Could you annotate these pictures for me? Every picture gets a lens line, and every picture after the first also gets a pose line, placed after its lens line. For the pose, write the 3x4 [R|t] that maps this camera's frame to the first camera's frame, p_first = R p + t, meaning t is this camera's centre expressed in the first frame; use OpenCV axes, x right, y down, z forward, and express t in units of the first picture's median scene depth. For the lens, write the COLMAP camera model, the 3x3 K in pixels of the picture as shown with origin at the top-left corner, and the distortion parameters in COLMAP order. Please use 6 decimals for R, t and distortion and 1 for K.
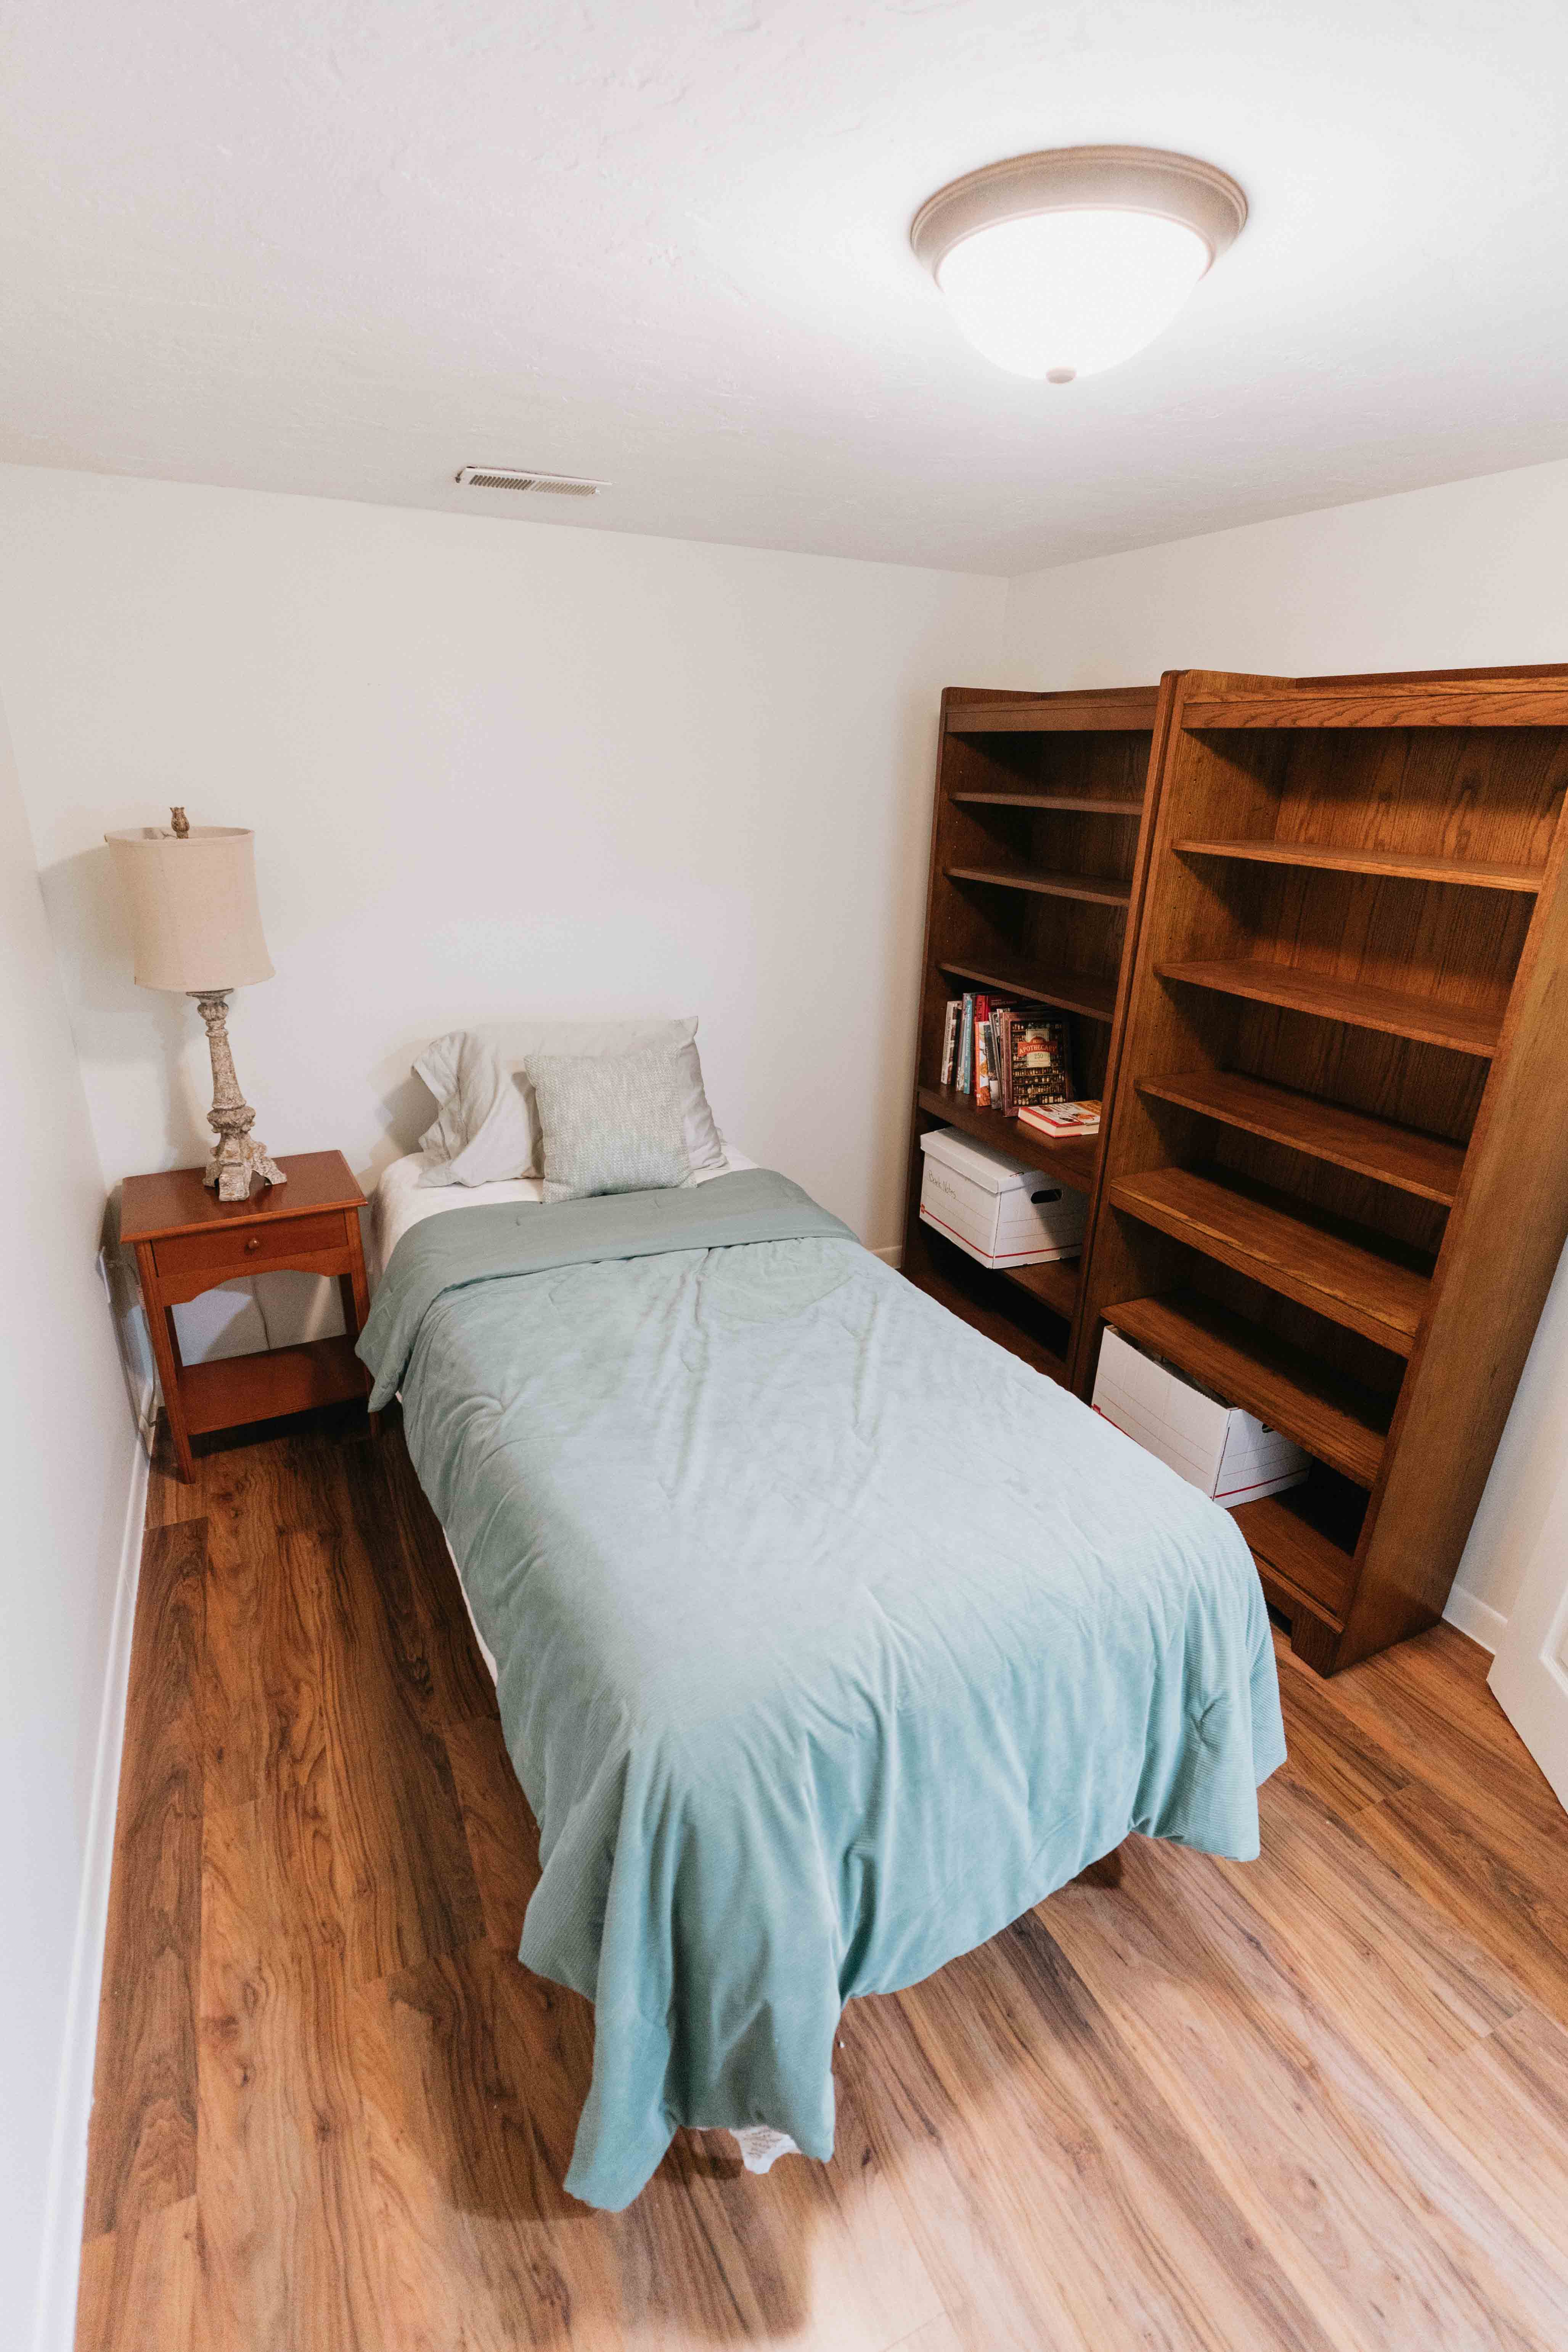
lens RADIAL K [[1079.1, 0, 780.1], [0, 1079.1, 1179.4], [0, 0, 1]] dist [-0.008717, 0.001526]
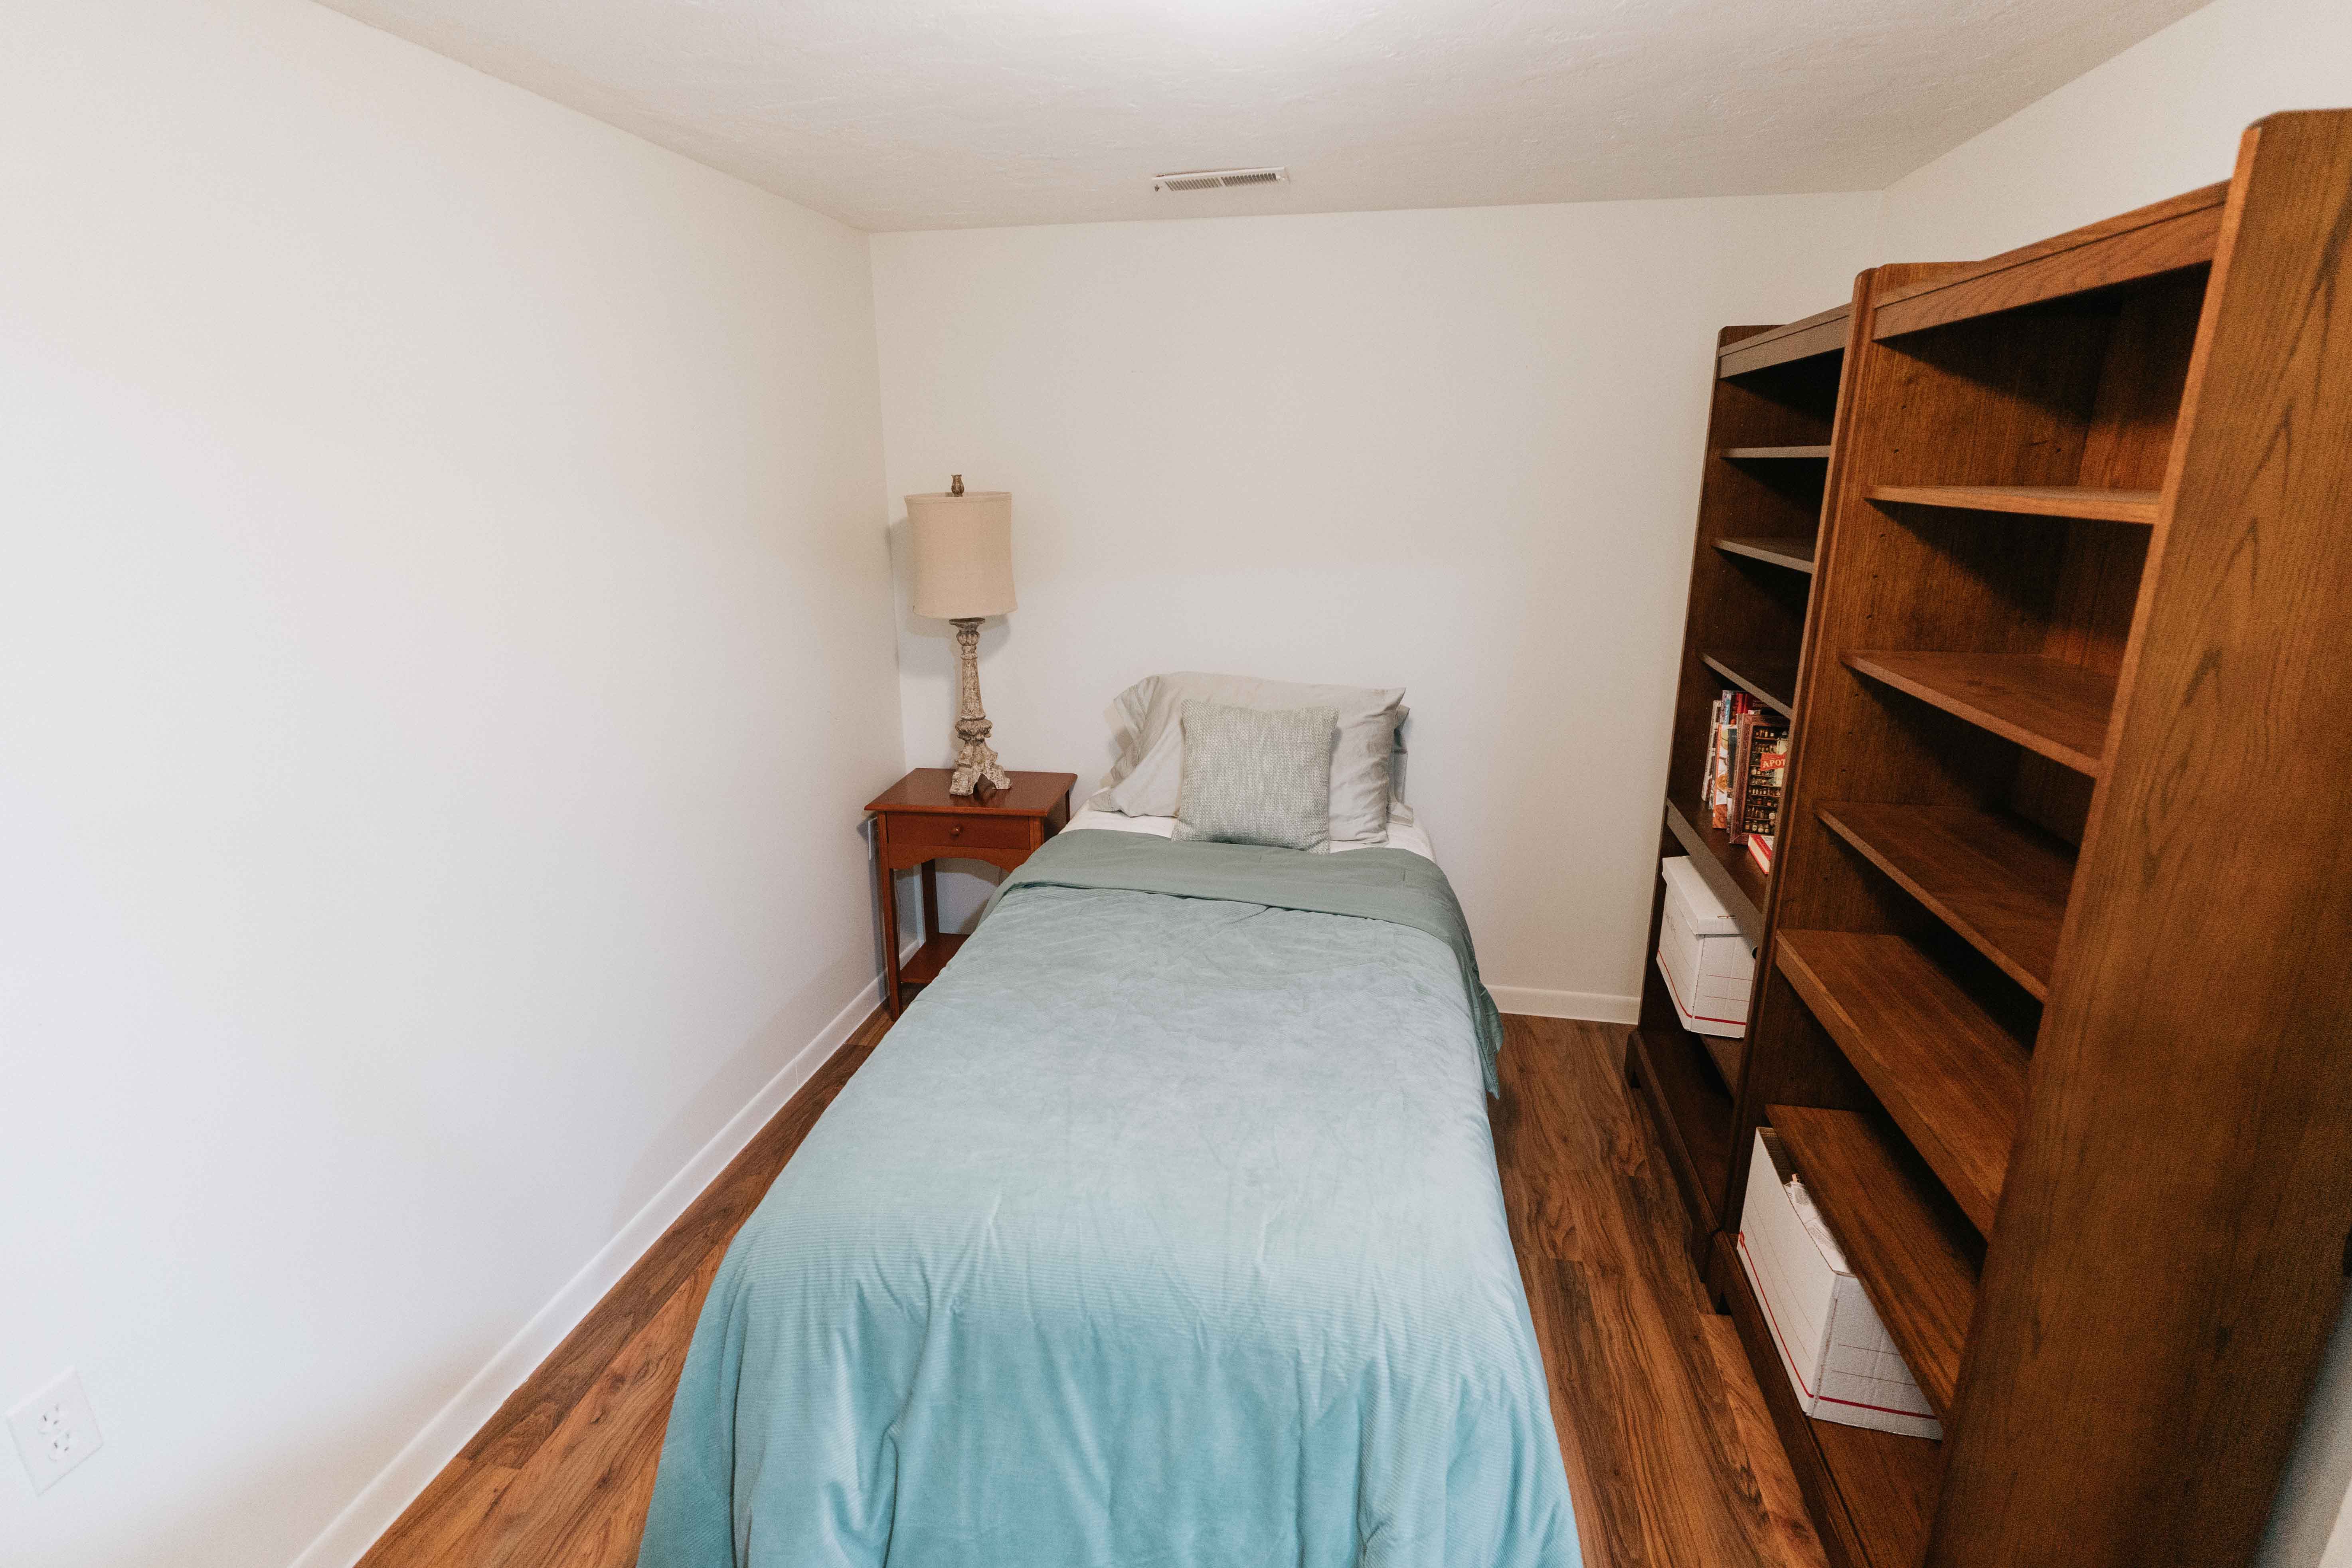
lens RADIAL K [[1130.5, 0, 1175.9], [0, 1130.5, 778.0], [0, 0, 1]] dist [-0.003312, -0.001142]
pose [[0.805663, 0.130827, -0.577746, 0.445551], [-0.191332, 0.980503, -0.044783, 0.012830], [0.560623, 0.146621, 0.814987, 0.111670]]
